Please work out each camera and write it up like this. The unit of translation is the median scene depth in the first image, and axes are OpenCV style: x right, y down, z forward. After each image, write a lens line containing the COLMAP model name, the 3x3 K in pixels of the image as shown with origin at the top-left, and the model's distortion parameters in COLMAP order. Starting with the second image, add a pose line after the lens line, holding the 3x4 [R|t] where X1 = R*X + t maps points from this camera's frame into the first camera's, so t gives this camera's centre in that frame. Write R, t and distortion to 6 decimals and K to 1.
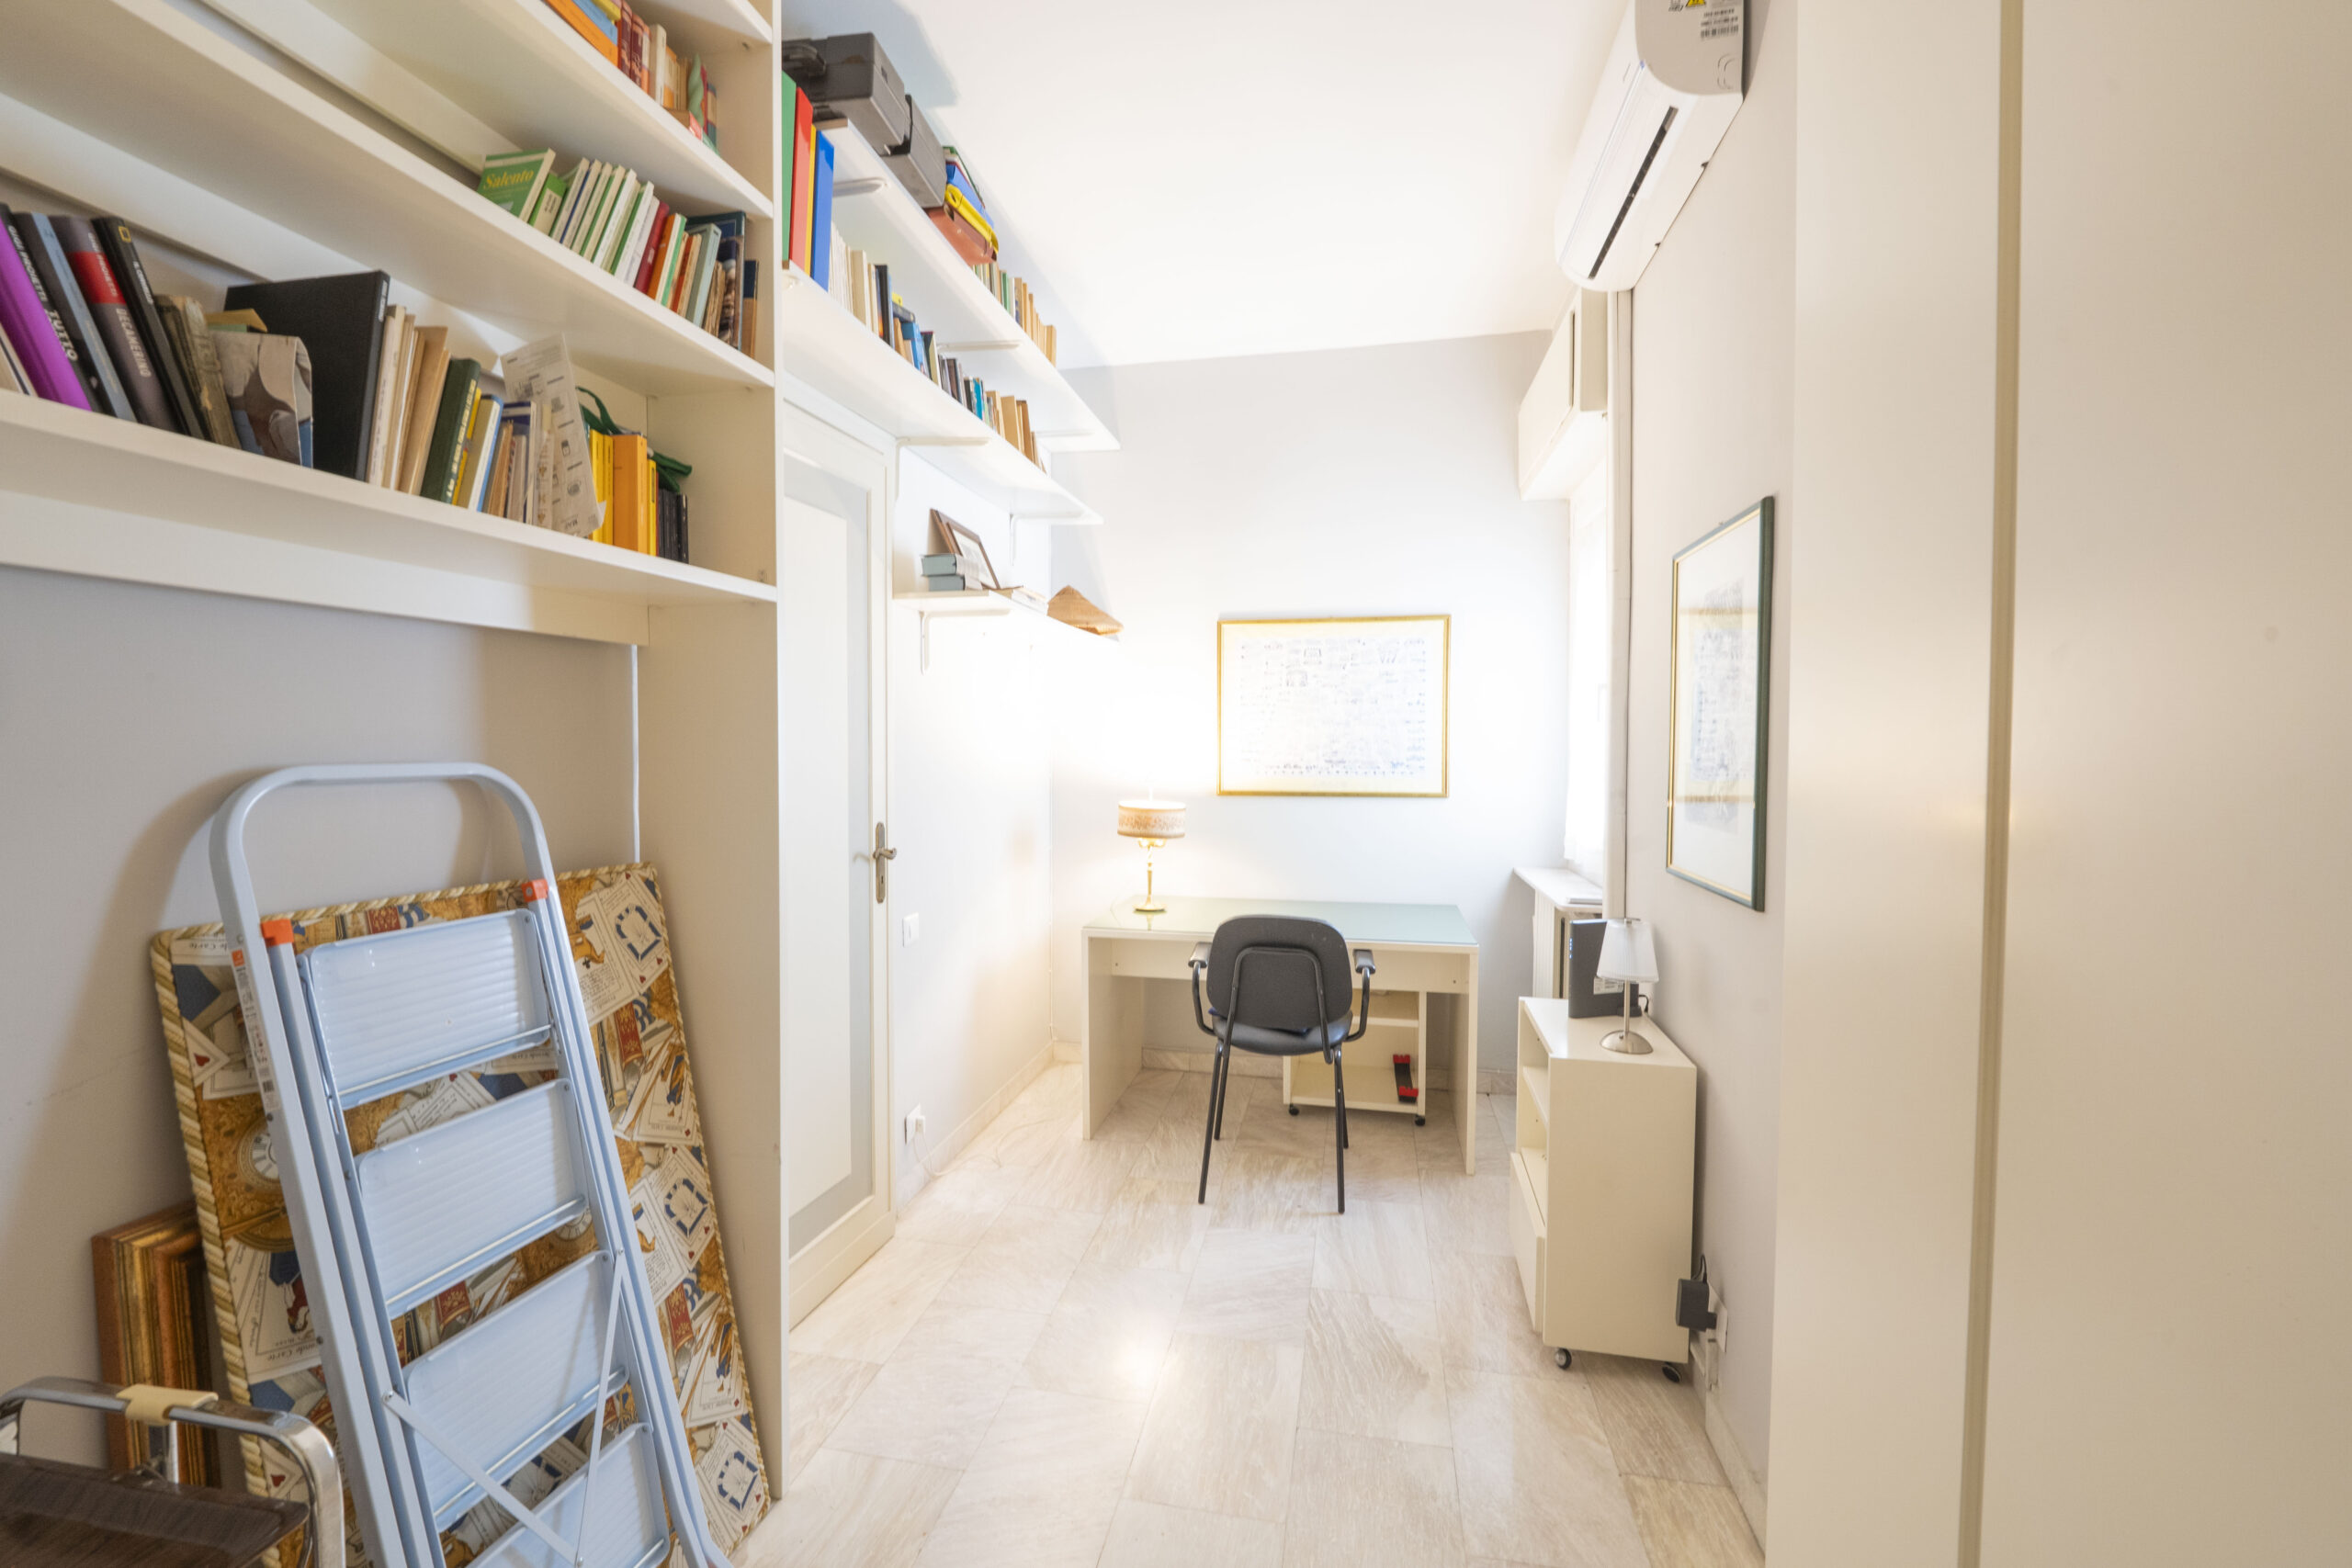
lens RADIAL K [[964.2, 0, 1171.6], [0, 964.2, 779.0], [0, 0, 1]] dist [-0.006637, -0.001043]
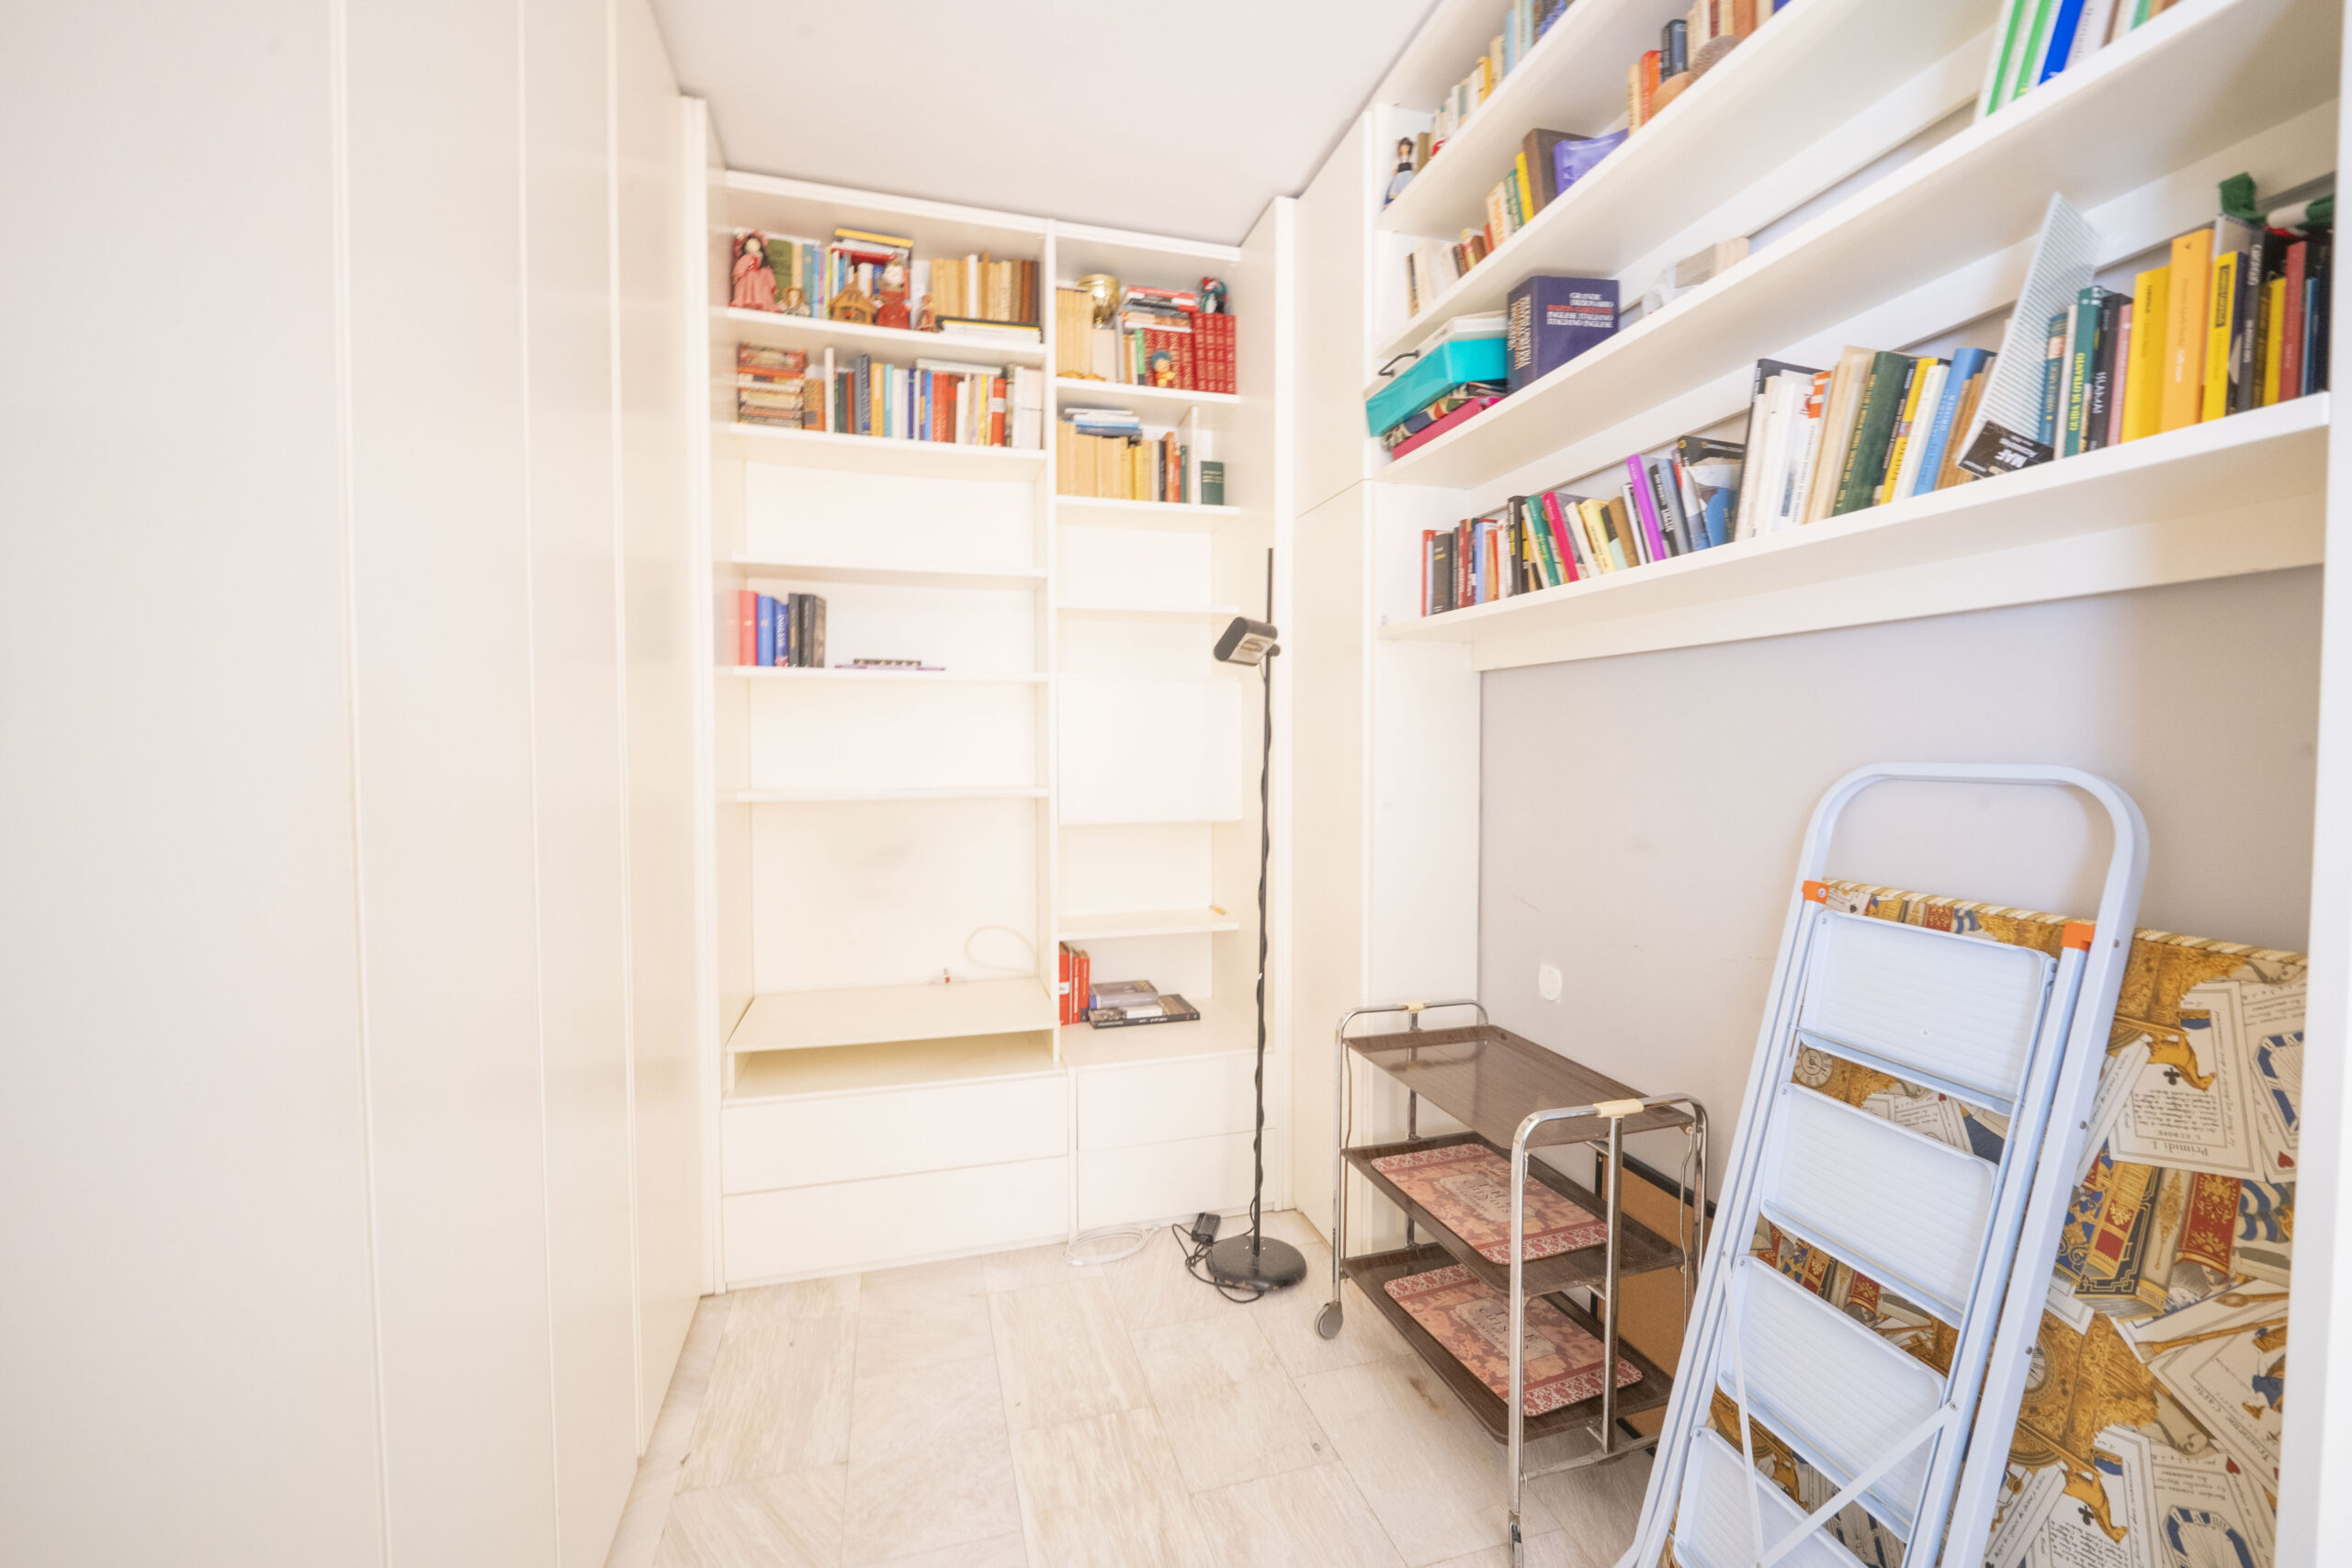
lens RADIAL K [[964.2, 0, 1171.6], [0, 964.2, 779.0], [0, 0, 1]] dist [-0.006637, -0.001043]
pose [[-0.892958, 0.015761, -0.449865, 0.341931], [-0.014883, 0.997807, 0.064501, -0.050163], [0.449894, 0.064292, -0.890765, 1.465354]]
